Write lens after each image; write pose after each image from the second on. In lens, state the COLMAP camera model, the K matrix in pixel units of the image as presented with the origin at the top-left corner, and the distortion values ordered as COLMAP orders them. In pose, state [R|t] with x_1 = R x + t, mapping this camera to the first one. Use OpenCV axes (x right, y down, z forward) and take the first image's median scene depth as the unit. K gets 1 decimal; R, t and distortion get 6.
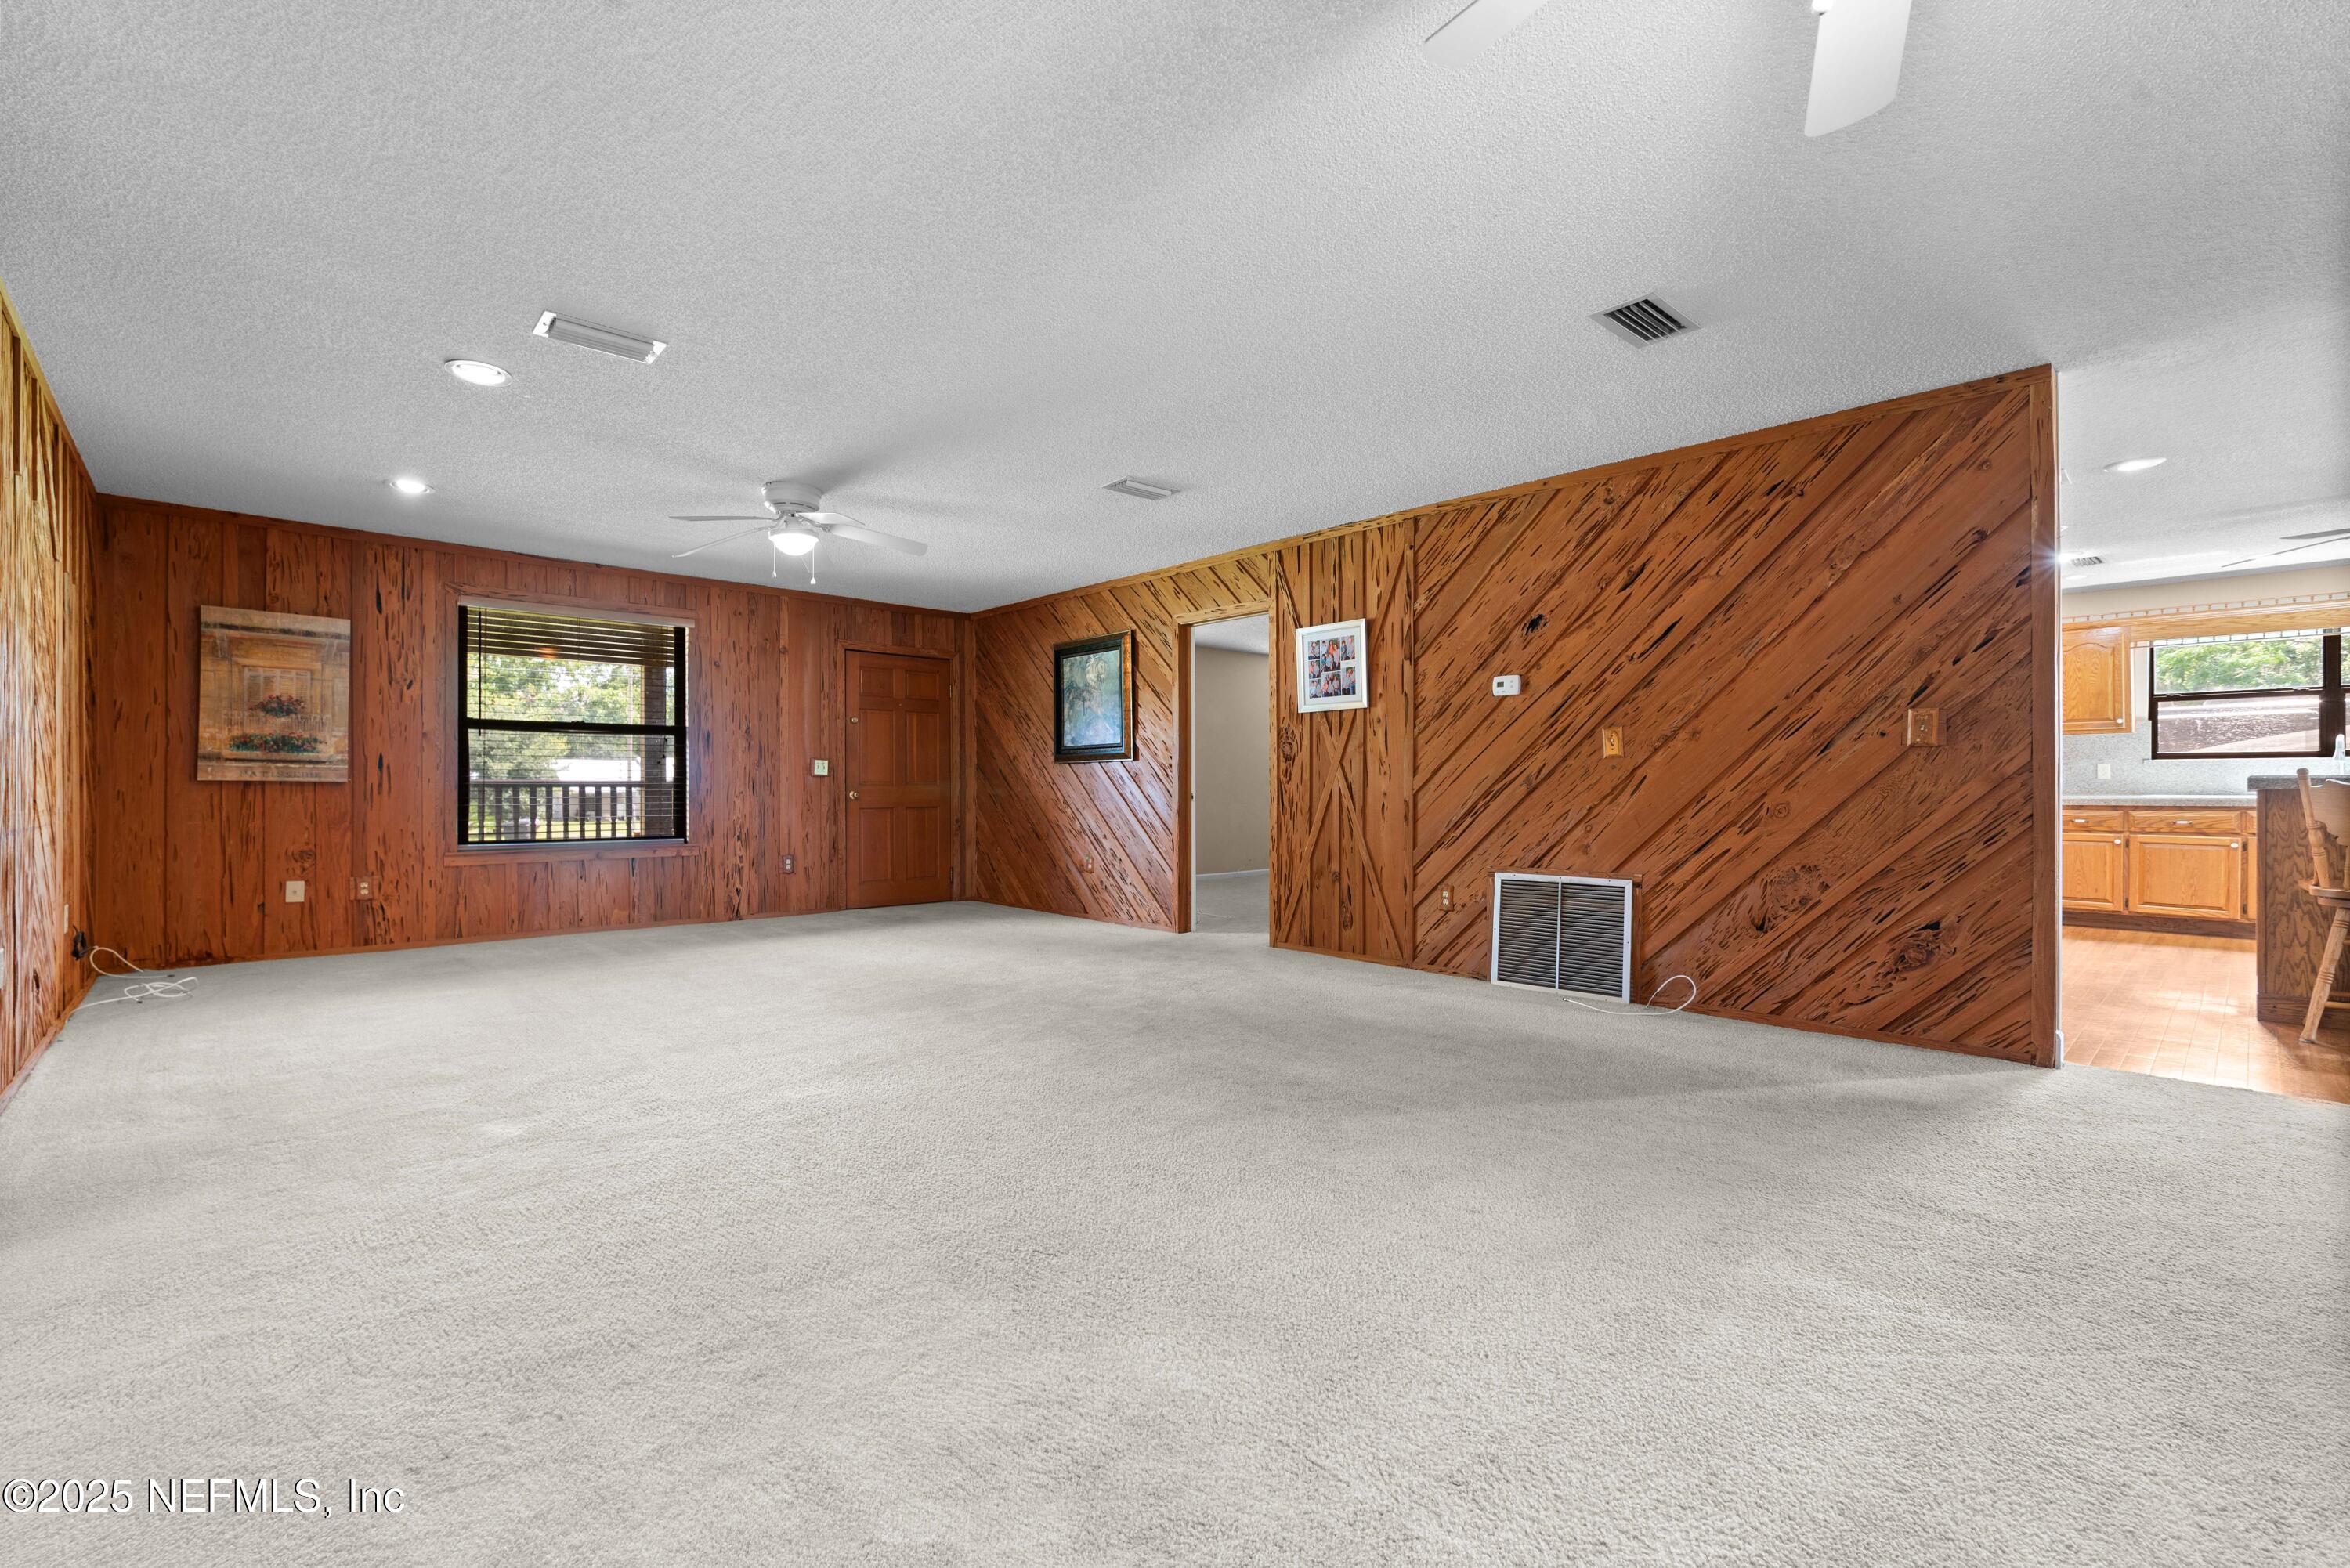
lens RADIAL K [[1007.2, 0, 1162.4], [0, 1007.2, 789.1], [0, 0, 1]] dist [-0.001688, -0.000134]
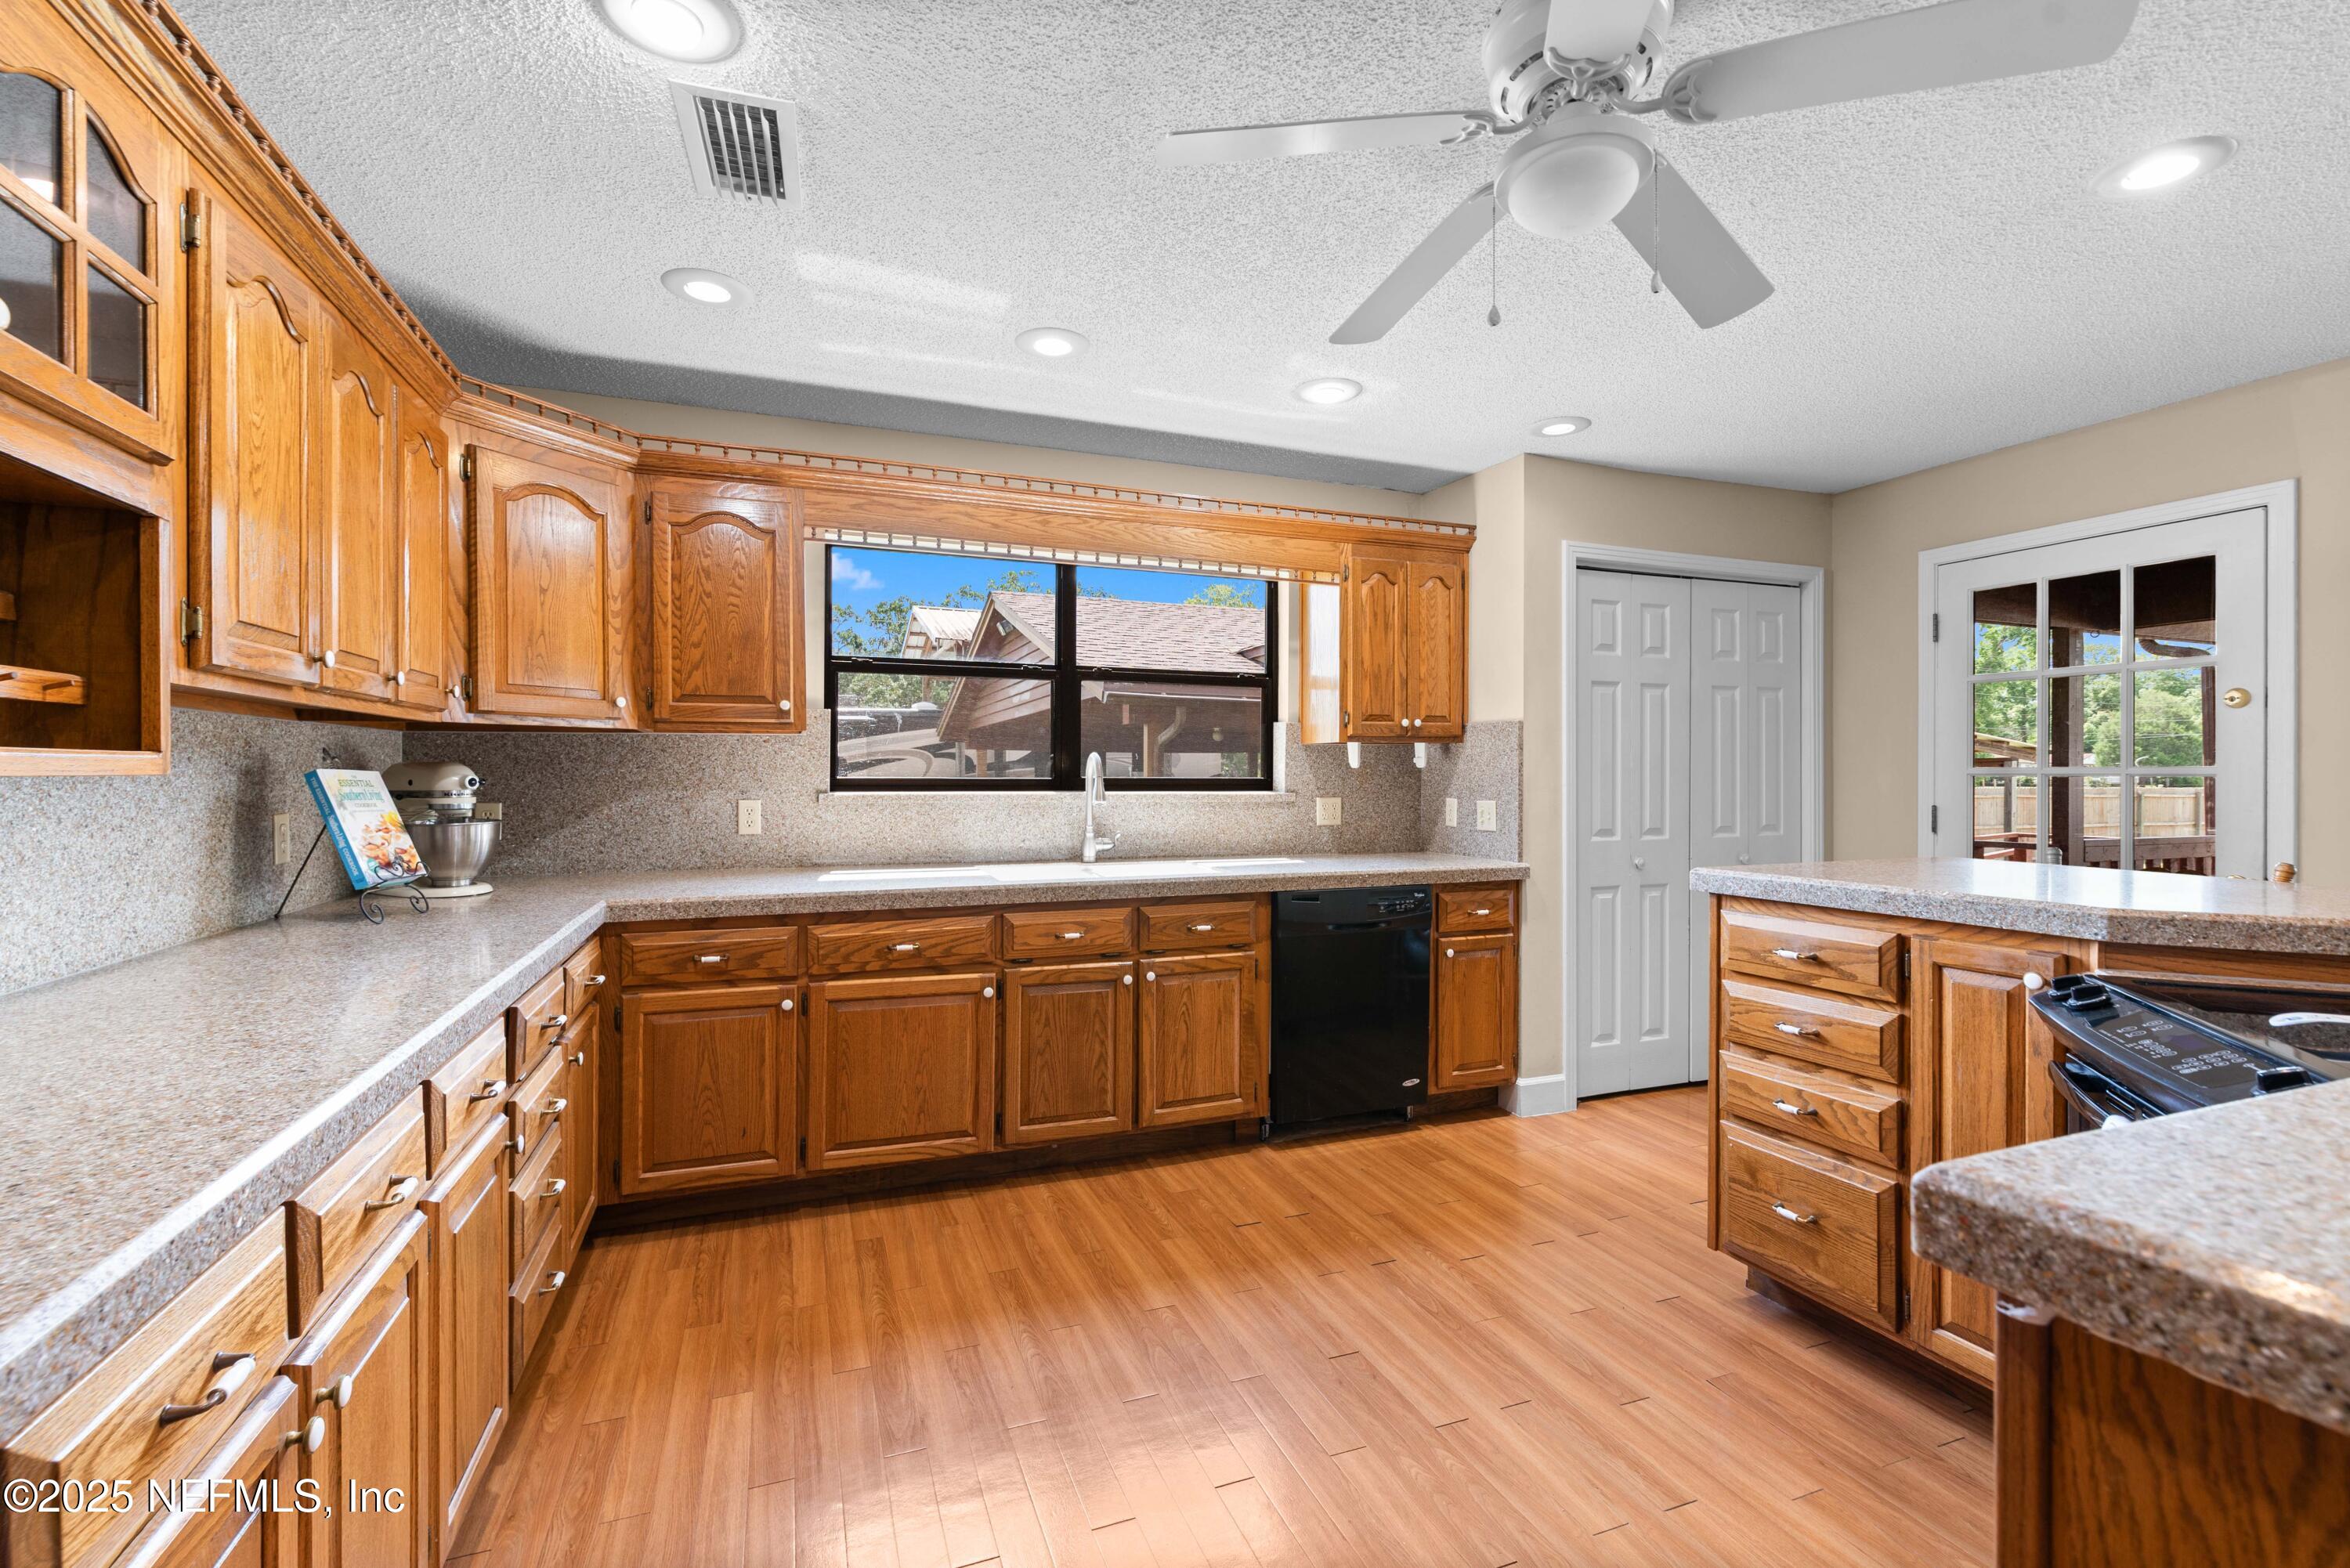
lens RADIAL K [[1007.2, 0, 1164.4], [0, 1007.2, 779.3], [0, 0, 1]] dist [-0.001688, -0.000134]
pose [[0.375706, -0.000828, 0.926738, 0.757130], [-0.004032, 0.999989, 0.002528, -0.046421], [-0.926730, -0.004686, 0.375699, 0.847505]]
